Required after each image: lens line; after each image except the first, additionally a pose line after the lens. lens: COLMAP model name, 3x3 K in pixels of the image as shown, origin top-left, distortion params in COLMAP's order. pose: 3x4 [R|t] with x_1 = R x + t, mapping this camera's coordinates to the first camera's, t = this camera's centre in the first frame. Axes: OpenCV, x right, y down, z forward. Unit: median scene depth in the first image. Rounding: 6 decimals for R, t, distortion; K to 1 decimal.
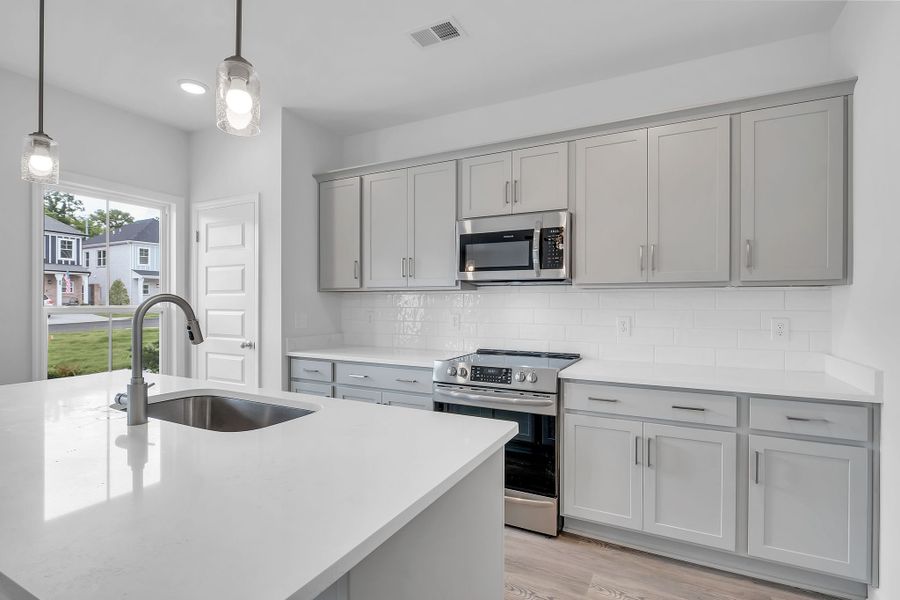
lens RADIAL K [[442.4, 0, 450.0], [0, 442.4, 300.0], [0, 0, 1]] dist [-0.000884, -0.000210]
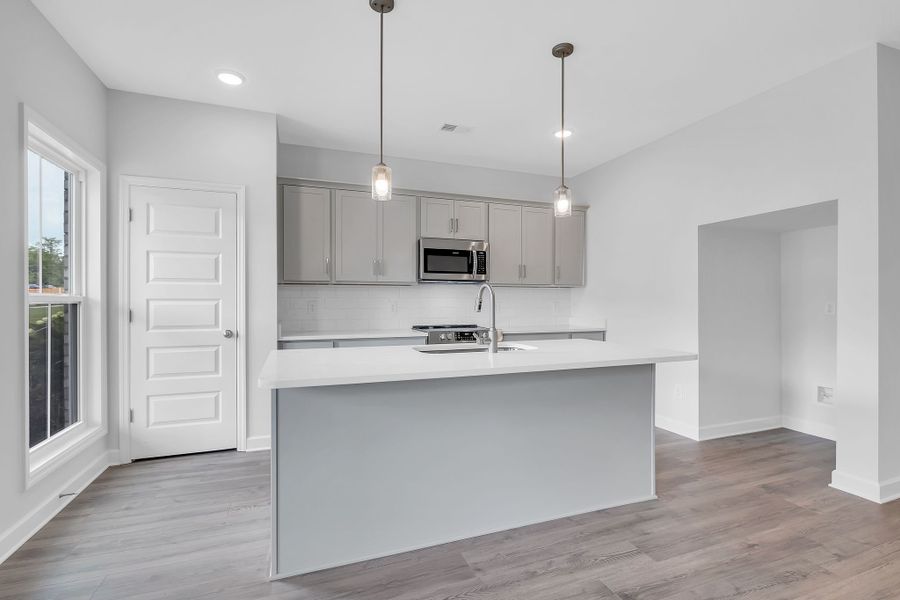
lens RADIAL K [[421.9, 0, 450.0], [0, 421.9, 300.0], [0, 0, 1]] dist [-0.003420, -0.000202]
pose [[0.667284, -0.000975, 0.744803, -0.982621], [-0.003392, 0.999985, 0.004347, 0.021209], [-0.744796, -0.005427, 0.667271, -0.018479]]
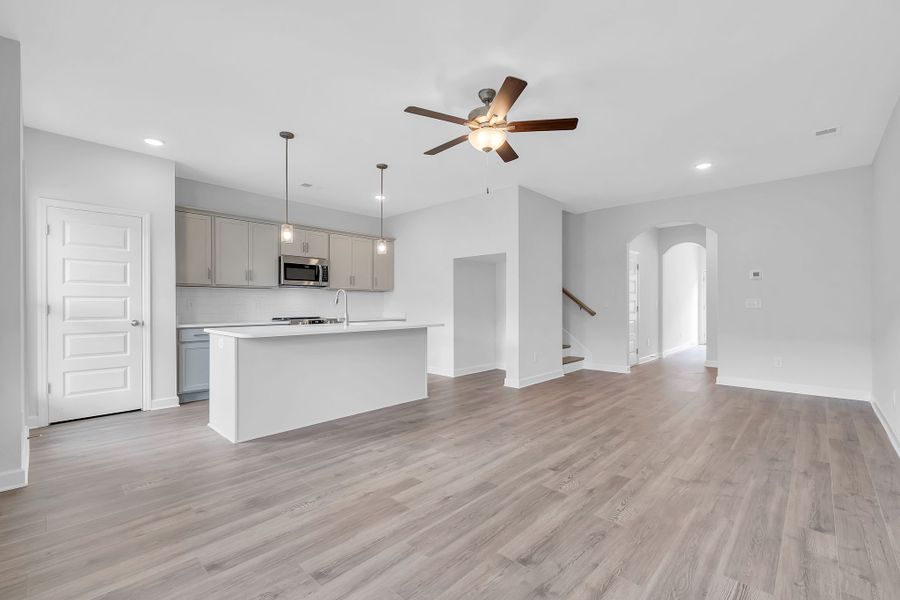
lens RADIAL K [[392.1, 0, 450.0], [0, 392.1, 300.0], [0, 0, 1]] dist [-0.002020, -0.000407]
pose [[0.269583, 0.006653, 0.962954, -1.580803], [-0.004970, 0.999972, -0.005517, 0.038761], [-0.962964, -0.003298, 0.269608, -0.279611]]
